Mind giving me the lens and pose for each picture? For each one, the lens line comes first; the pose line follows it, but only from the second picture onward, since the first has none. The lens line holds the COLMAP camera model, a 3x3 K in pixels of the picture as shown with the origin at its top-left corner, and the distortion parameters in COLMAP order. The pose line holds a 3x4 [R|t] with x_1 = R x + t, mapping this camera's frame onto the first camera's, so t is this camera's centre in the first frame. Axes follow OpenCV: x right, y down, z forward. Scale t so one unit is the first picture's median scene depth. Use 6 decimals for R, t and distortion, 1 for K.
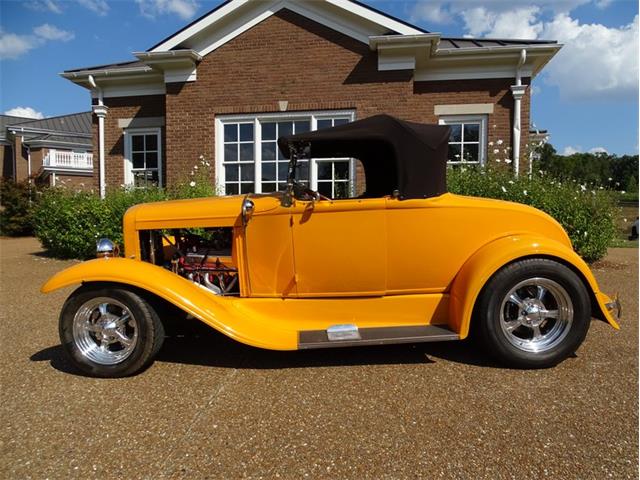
lens RADIAL K [[463.3, 0, 326.7], [0, 463.3, 240.4], [0, 0, 1]] dist [-0.001594, 0.008416]
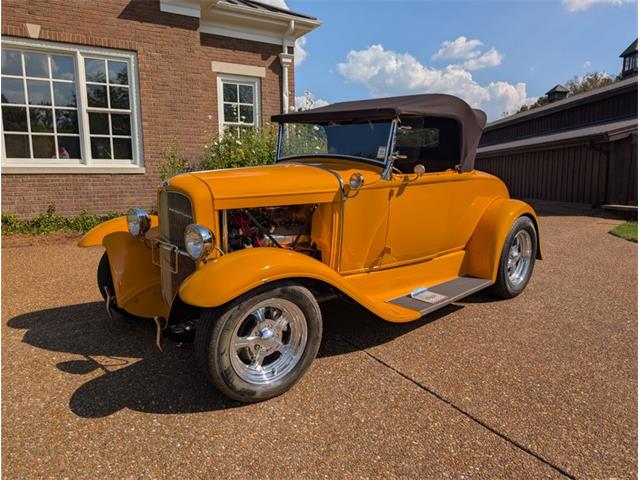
lens RADIAL K [[468.2, 0, 320.0], [0, 468.2, 240.0], [0, 0, 1]] dist [0.009290, 0.009172]
pose [[0.762889, -0.095737, 0.639402, -0.260918], [0.036607, 0.993785, 0.105122, -0.017121], [-0.645493, -0.056790, 0.761652, 0.098452]]
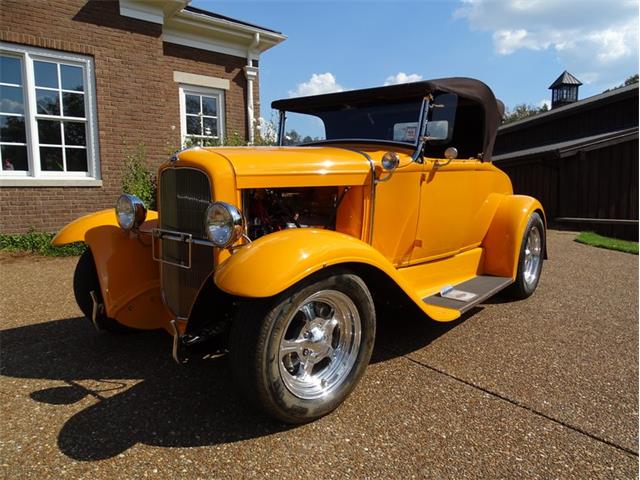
lens RADIAL K [[463.3, 0, 326.7], [0, 463.3, 240.4], [0, 0, 1]] dist [-0.001594, 0.008416]
pose [[0.677429, -0.077088, 0.731537, -0.265923], [0.049848, 0.997018, 0.058902, 0.003949], [-0.733897, -0.003436, 0.679252, 0.160969]]
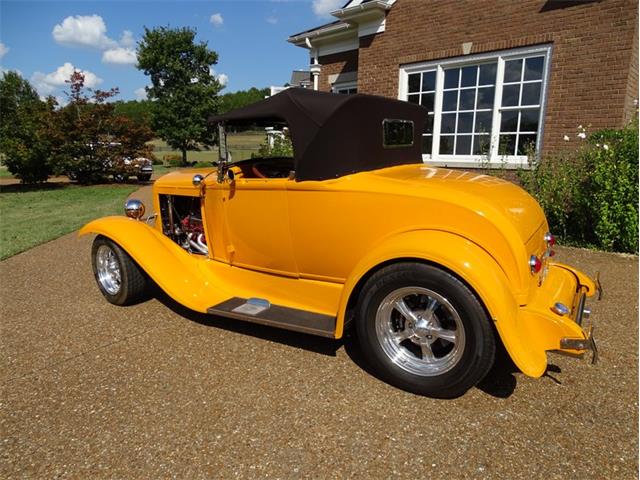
lens RADIAL K [[463.3, 0, 326.7], [0, 463.3, 240.4], [0, 0, 1]] dist [-0.001594, 0.008416]
pose [[0.824617, 0.119683, -0.552886, 0.223111], [-0.051835, 0.989238, 0.136829, -0.030198], [0.563311, -0.084172, 0.821946, 0.074943]]
